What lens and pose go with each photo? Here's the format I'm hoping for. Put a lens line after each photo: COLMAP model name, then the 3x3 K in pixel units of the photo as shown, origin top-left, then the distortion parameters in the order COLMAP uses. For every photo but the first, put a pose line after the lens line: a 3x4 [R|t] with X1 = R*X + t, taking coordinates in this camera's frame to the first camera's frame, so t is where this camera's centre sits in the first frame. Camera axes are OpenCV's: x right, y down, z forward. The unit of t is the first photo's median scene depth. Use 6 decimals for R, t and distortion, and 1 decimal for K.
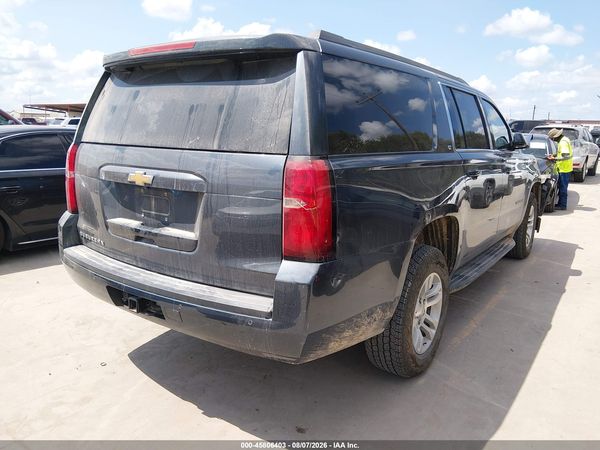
lens RADIAL K [[455.8, 0, 294.4], [0, 455.8, 222.6], [0, 0, 1]] dist [0.106427, -0.156284]
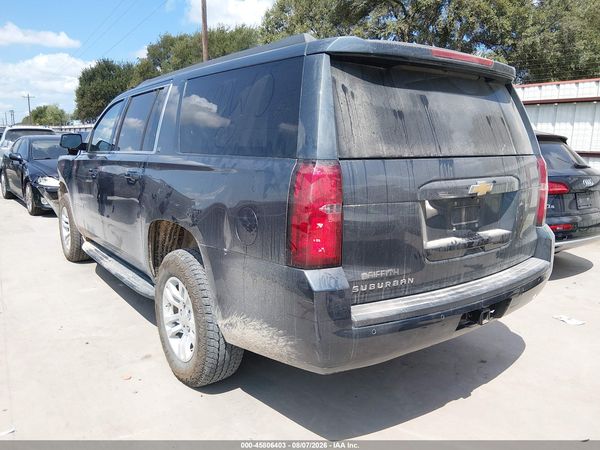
lens RADIAL K [[455.8, 0, 294.4], [0, 455.8, 222.6], [0, 0, 1]] dist [0.106427, -0.156284]
pose [[0.322937, -0.185594, 0.928045, -1.370751], [0.181760, 0.974492, 0.131634, -0.223408], [-0.928803, 0.126172, 0.348433, 1.021549]]
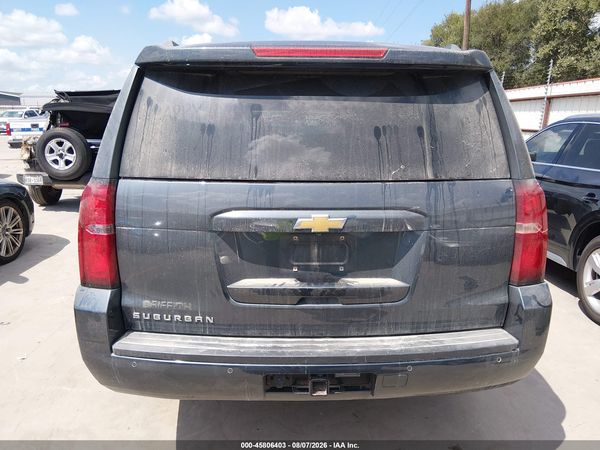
lens RADIAL K [[465.8, 0, 300.0], [0, 465.8, 225.0], [0, 0, 1]] dist [0.098390, -0.181254]
pose [[0.789243, -0.147929, 0.595997, -0.811717], [0.127550, 0.988875, 0.076537, -0.154520], [-0.600688, 0.015613, 0.799331, 0.393598]]
